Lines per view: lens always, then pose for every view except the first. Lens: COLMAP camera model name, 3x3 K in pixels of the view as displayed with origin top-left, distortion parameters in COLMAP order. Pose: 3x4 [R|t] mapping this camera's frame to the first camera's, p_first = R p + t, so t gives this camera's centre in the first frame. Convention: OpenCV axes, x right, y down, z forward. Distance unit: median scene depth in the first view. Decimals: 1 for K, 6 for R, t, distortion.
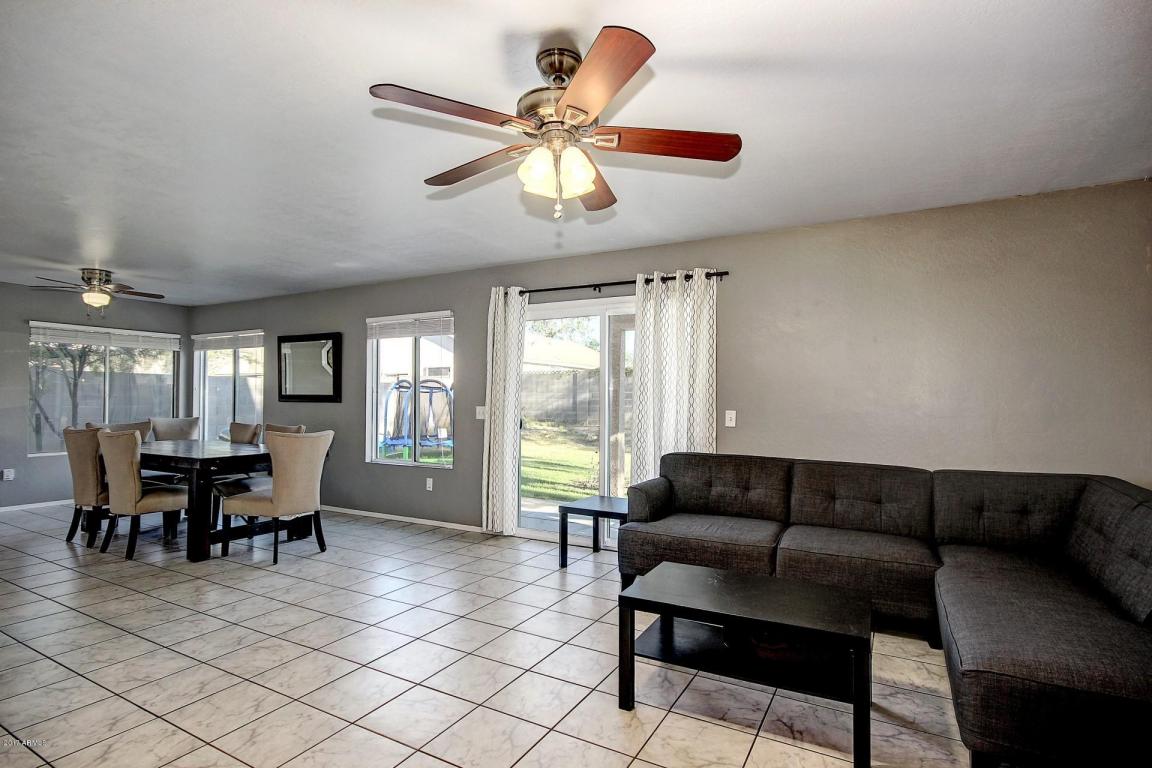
lens RADIAL K [[573.5, 0, 579.0], [0, 573.5, 394.8], [0, 0, 1]] dist [-0.003497, -0.000244]
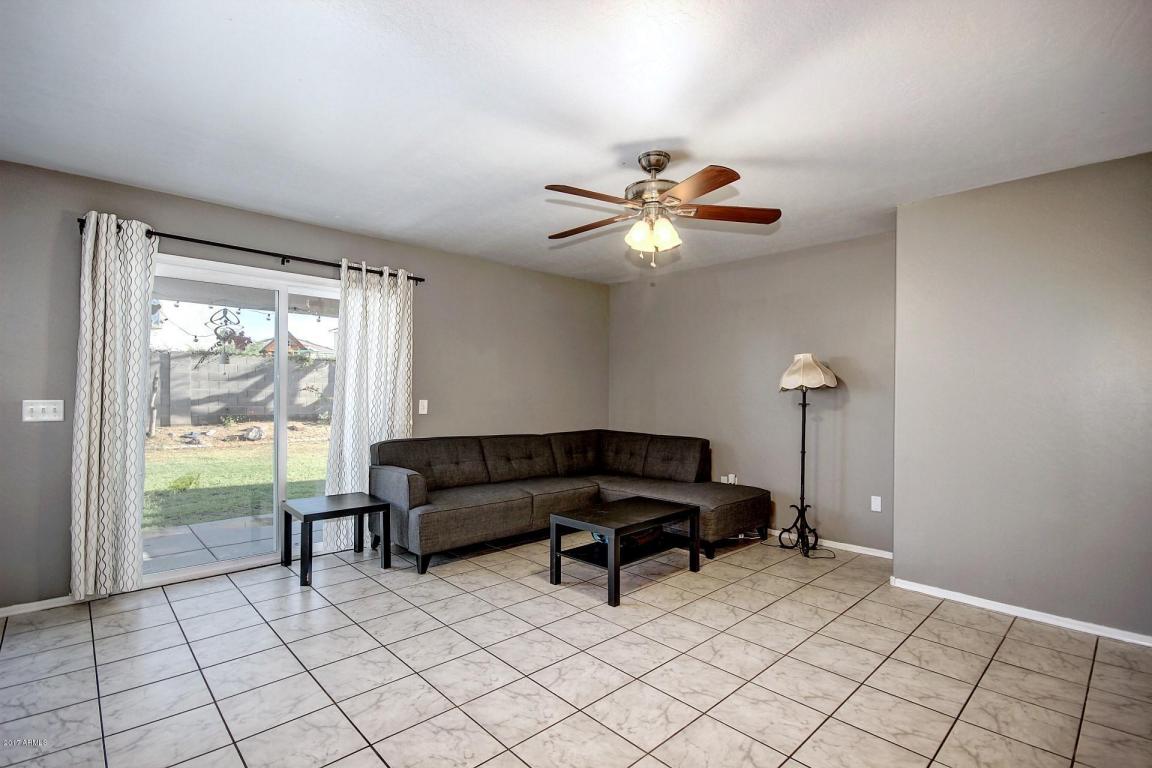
lens RADIAL K [[541.4, 0, 584.4], [0, 541.4, 391.3], [0, 0, 1]] dist [0.002362, -0.001710]
pose [[0.296383, 0.000966, 0.955069, -0.571282], [-0.015430, 0.999874, 0.003777, 0.000779], [-0.954944, -0.015856, 0.296361, 0.308544]]
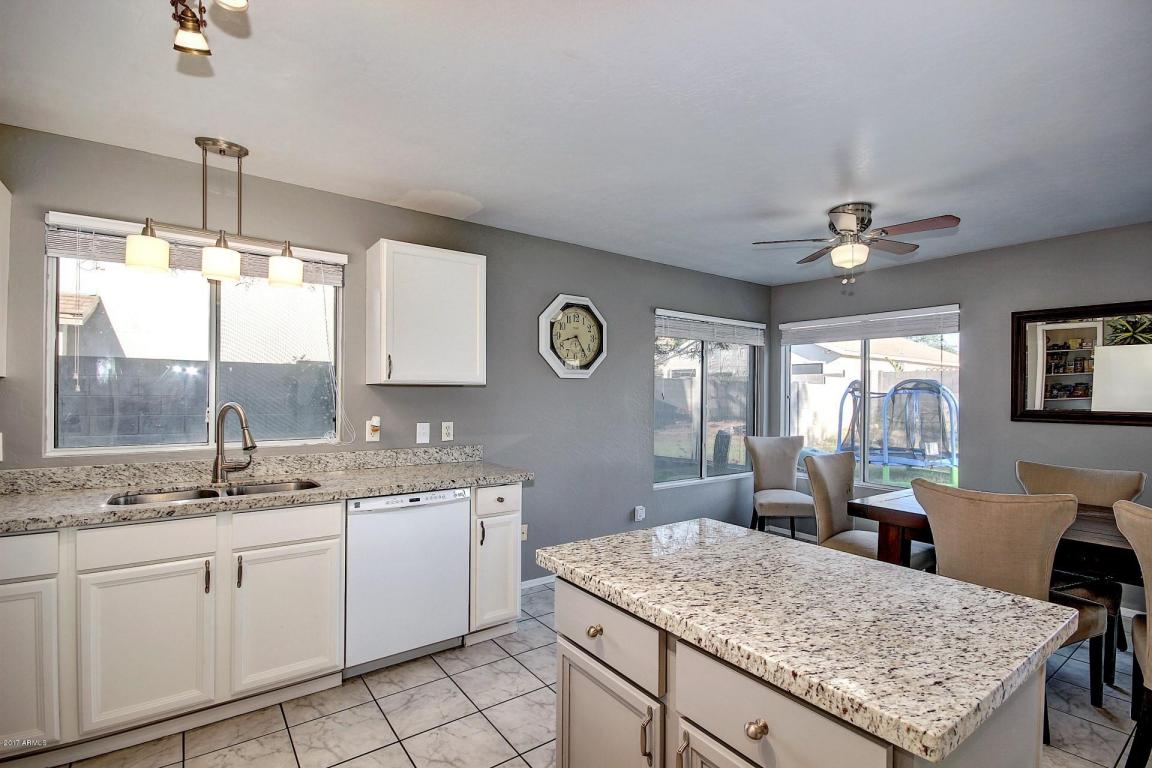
lens RADIAL K [[541.4, 0, 583.6], [0, 541.4, 390.7], [0, 0, 1]] dist [0.002362, -0.001710]
pose [[0.906153, -0.000700, -0.422949, -0.936761], [0.000645, 1.000000, -0.000273, -0.027501], [0.422949, -0.000026, 0.906154, 0.392365]]
